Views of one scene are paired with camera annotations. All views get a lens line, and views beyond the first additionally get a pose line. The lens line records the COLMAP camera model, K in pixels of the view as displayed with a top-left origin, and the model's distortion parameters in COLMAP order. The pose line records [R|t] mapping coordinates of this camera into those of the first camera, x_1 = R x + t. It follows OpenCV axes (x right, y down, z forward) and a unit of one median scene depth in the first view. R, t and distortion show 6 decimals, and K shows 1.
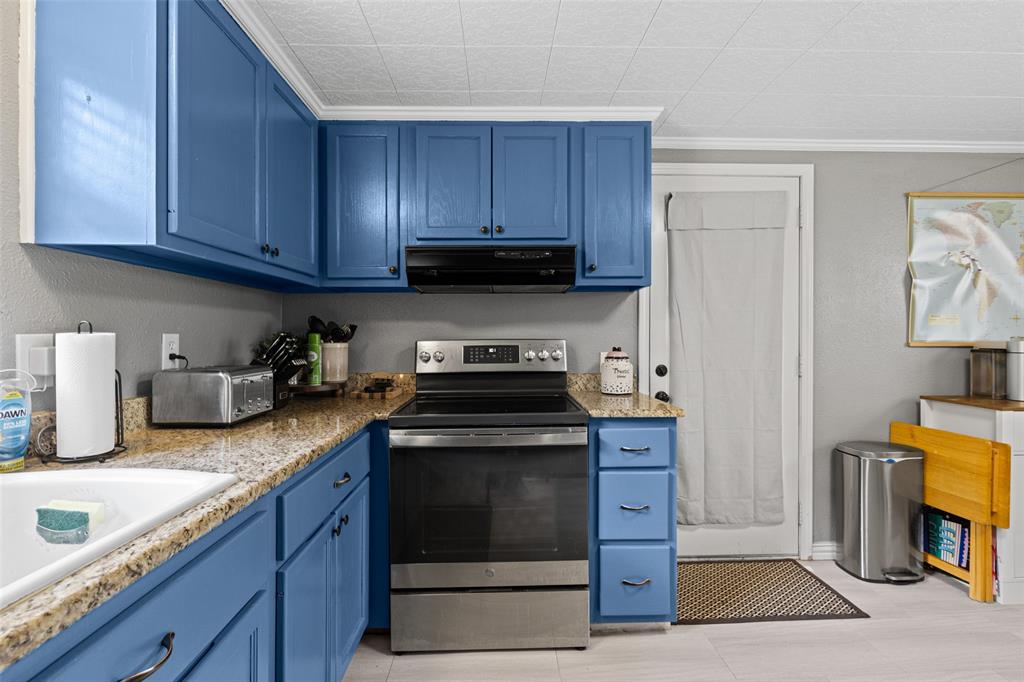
lens RADIAL K [[471.1, 0, 509.5], [0, 471.1, 337.0], [0, 0, 1]] dist [0.004719, -0.001878]
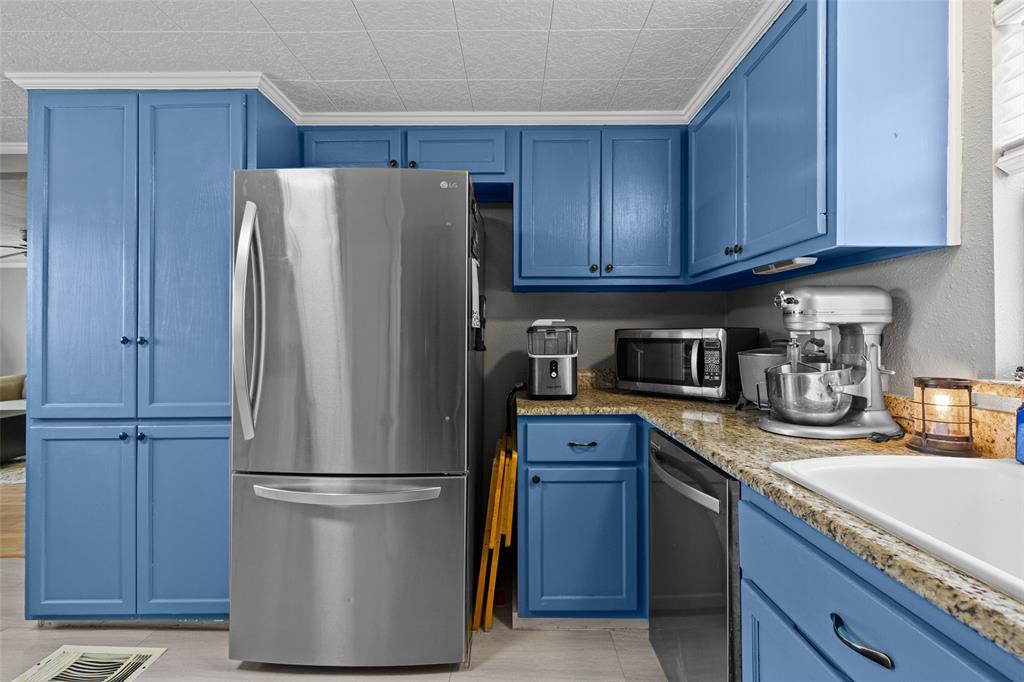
lens RADIAL K [[471.1, 0, 515.7], [0, 471.1, 339.1], [0, 0, 1]] dist [0.004719, -0.001878]
pose [[-0.999496, 0.005159, 0.031330, -0.015529], [0.005083, 0.999984, -0.002505, 0.007054], [-0.031342, -0.002345, -0.999506, 0.644943]]
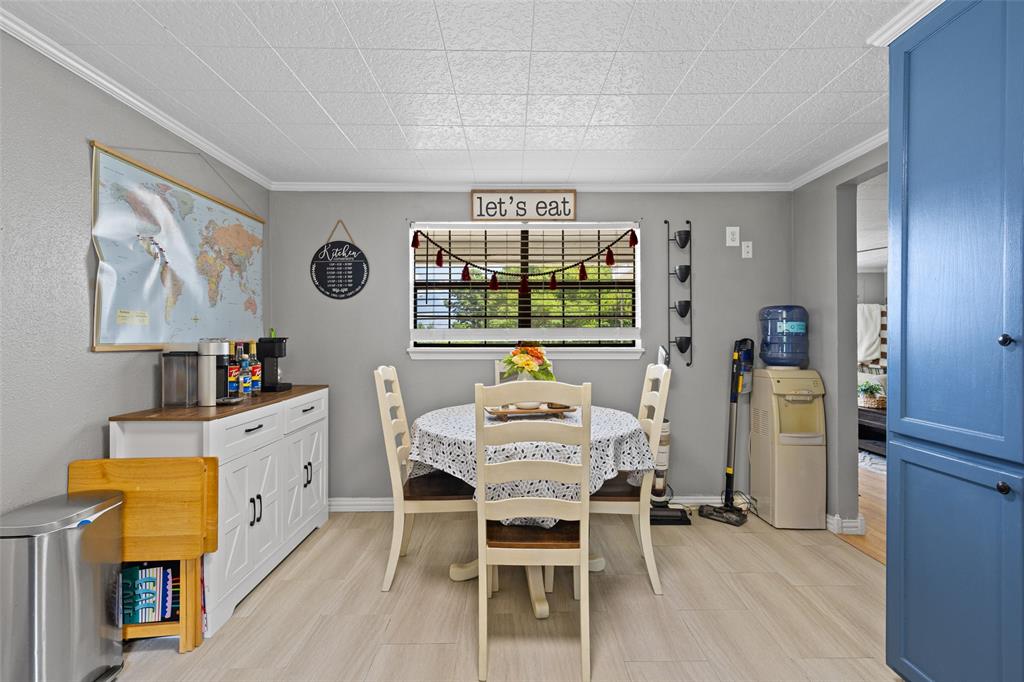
lens RADIAL K [[471.1, 0, 510.6], [0, 471.1, 336.0], [0, 0, 1]] dist [0.004719, -0.001878]
pose [[0.031159, 0.002417, 0.999512, 0.152325], [0.002569, 0.999994, -0.002499, -0.001357], [-0.999511, 0.002646, 0.031152, 0.368656]]
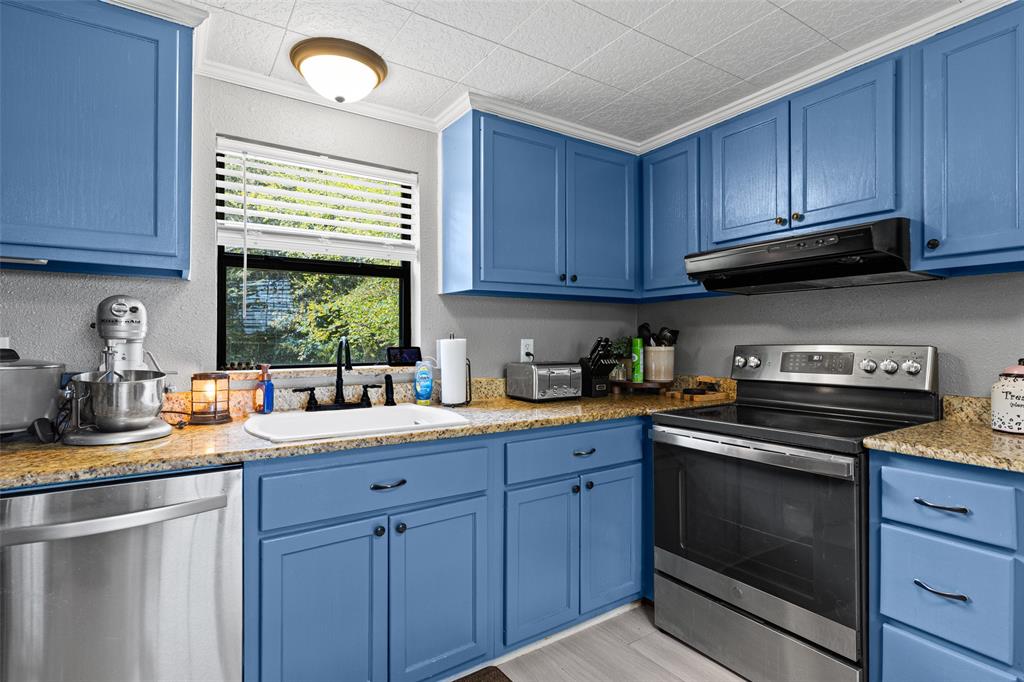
lens RADIAL K [[512.2, 0, 506.1], [0, 512.2, 339.8], [0, 0, 1]] dist [0.003224, 0.000164]
pose [[0.519406, 0.000791, -0.854527, 0.510527], [-0.000779, 1.000000, 0.000452, -0.004061], [0.854527, 0.000431, 0.519406, 0.061563]]
